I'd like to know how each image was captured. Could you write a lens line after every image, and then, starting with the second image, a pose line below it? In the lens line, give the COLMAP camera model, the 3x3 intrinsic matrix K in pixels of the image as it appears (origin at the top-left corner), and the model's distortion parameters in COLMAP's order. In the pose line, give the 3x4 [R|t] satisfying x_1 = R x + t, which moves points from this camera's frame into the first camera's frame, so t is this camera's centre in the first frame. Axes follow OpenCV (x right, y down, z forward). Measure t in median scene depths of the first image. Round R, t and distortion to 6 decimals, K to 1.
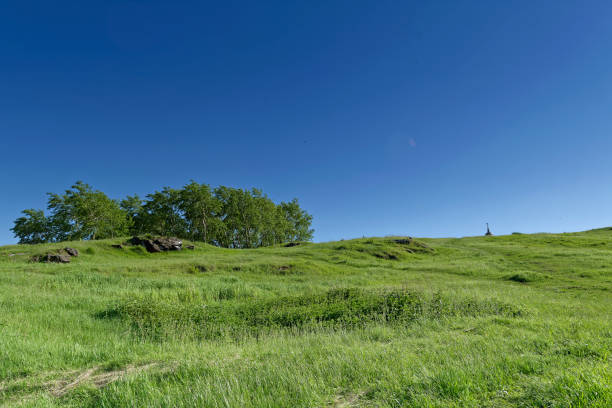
lens RADIAL K [[493.9, 0, 306.0], [0, 493.9, 204.0], [0, 0, 1]] dist [-0.001403, -0.005211]
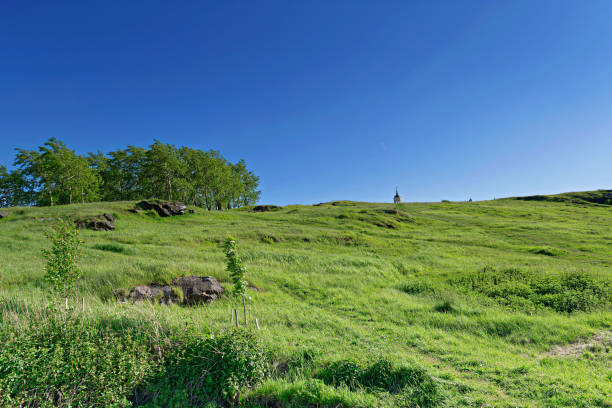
lens RADIAL K [[493.9, 0, 306.0], [0, 493.9, 204.0], [0, 0, 1]] dist [-0.001403, -0.005211]
pose [[0.975048, 0.025798, 0.220490, -0.244203], [-0.046106, 0.995100, 0.087460, -0.032399], [-0.217154, -0.095444, 0.971460, -0.067680]]
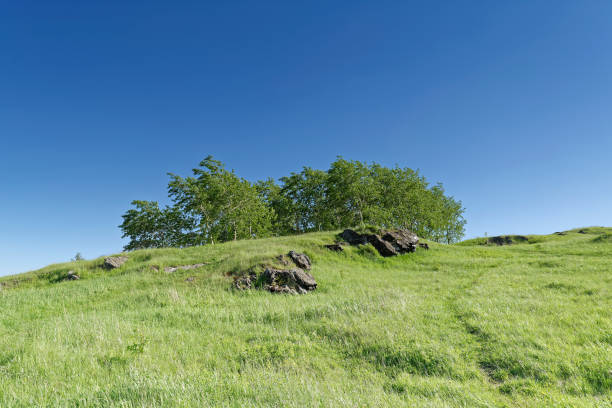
lens RADIAL K [[472.3, 0, 306.0], [0, 472.3, 204.0], [0, 0, 1]] dist [0.002091, -0.000110]
pose [[0.995100, -0.032398, -0.093411, -0.343681], [0.032455, 0.999473, -0.000904, 0.035746], [0.093391, -0.002132, 0.995627, 0.451617]]
